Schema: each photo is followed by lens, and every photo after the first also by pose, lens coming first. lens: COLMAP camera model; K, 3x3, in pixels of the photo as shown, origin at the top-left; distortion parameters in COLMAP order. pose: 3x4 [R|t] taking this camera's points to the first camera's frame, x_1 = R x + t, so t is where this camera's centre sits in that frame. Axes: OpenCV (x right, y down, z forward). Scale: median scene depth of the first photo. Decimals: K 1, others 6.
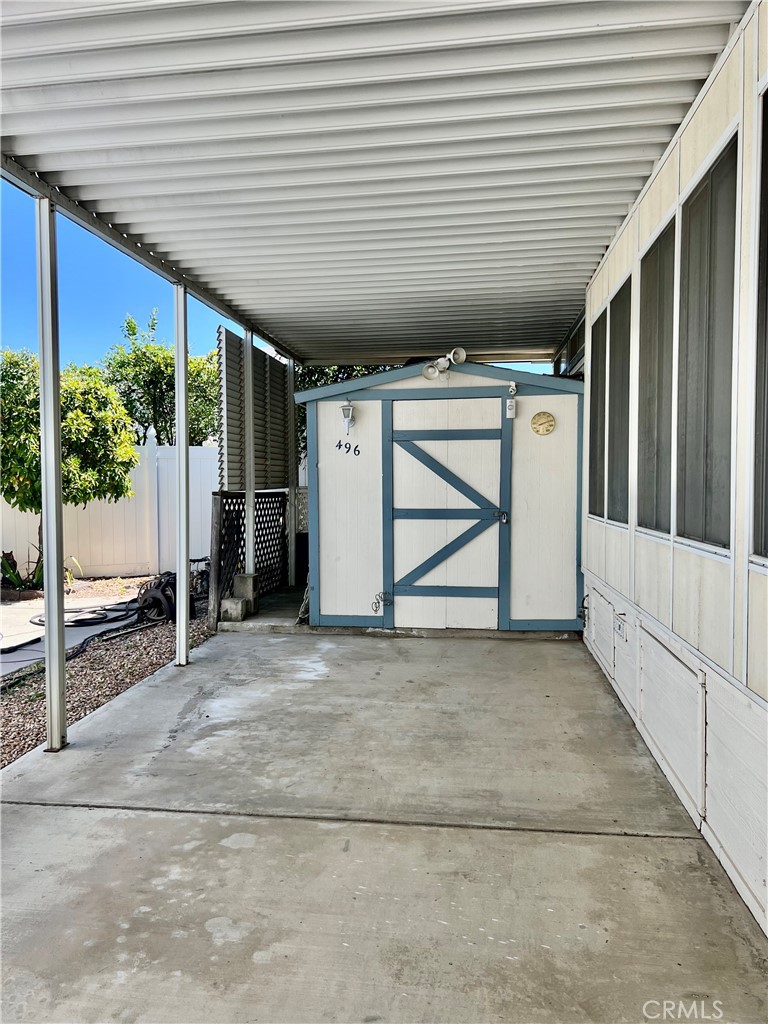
lens RADIAL K [[747.8, 0, 380.1], [0, 747.8, 509.2], [0, 0, 1]] dist [0.051410, -0.055048]
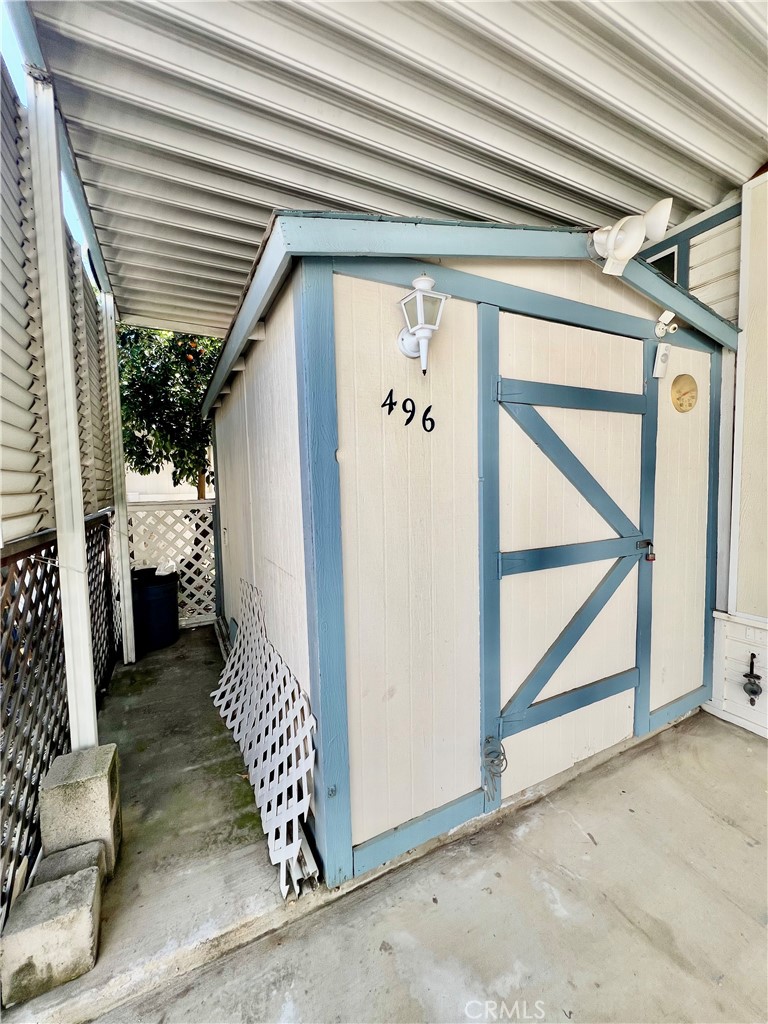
lens RADIAL K [[407.9, 0, 379.3], [0, 407.9, 509.6], [0, 0, 1]] dist [-0.007126, 0.003325]
pose [[0.828119, -0.052708, 0.558069, -0.179172], [0.045034, 0.998607, 0.027489, -0.037279], [-0.558740, 0.002368, 0.829339, 0.834690]]
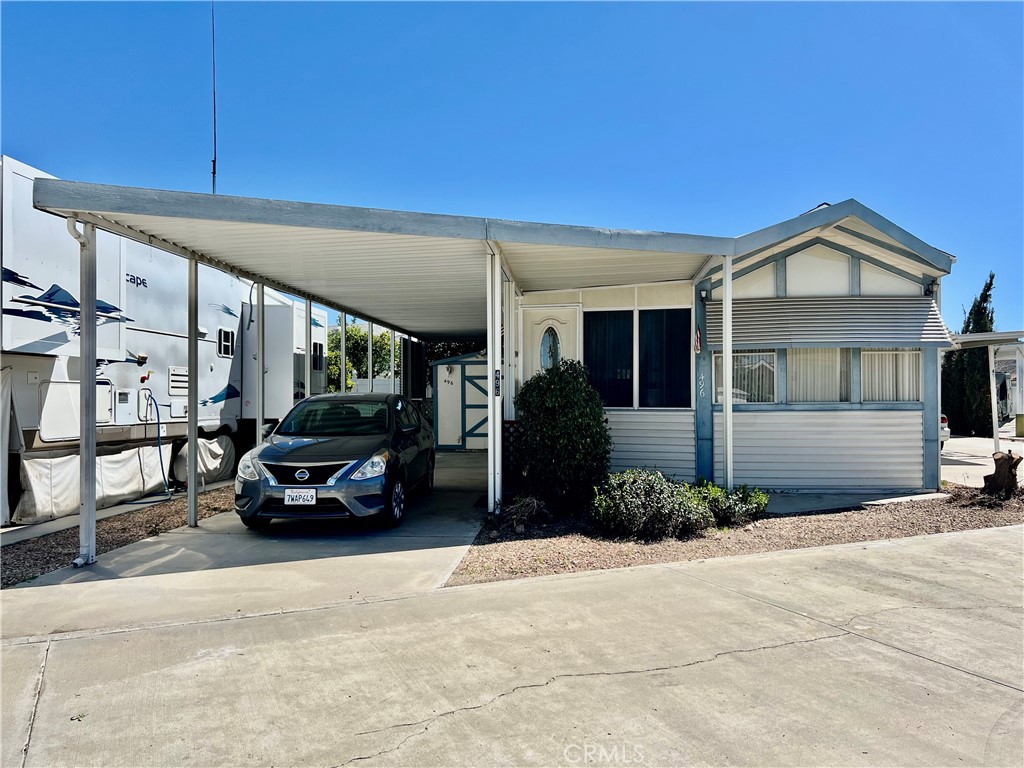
lens RADIAL K [[747.8, 0, 515.6], [0, 747.8, 391.3], [0, 0, 1]] dist [0.051410, -0.055048]
pose [[0.999168, -0.002412, 0.040721, 0.089386], [0.004353, 0.998855, -0.047647, 0.081147], [-0.040559, 0.047785, 0.998034, -1.711150]]
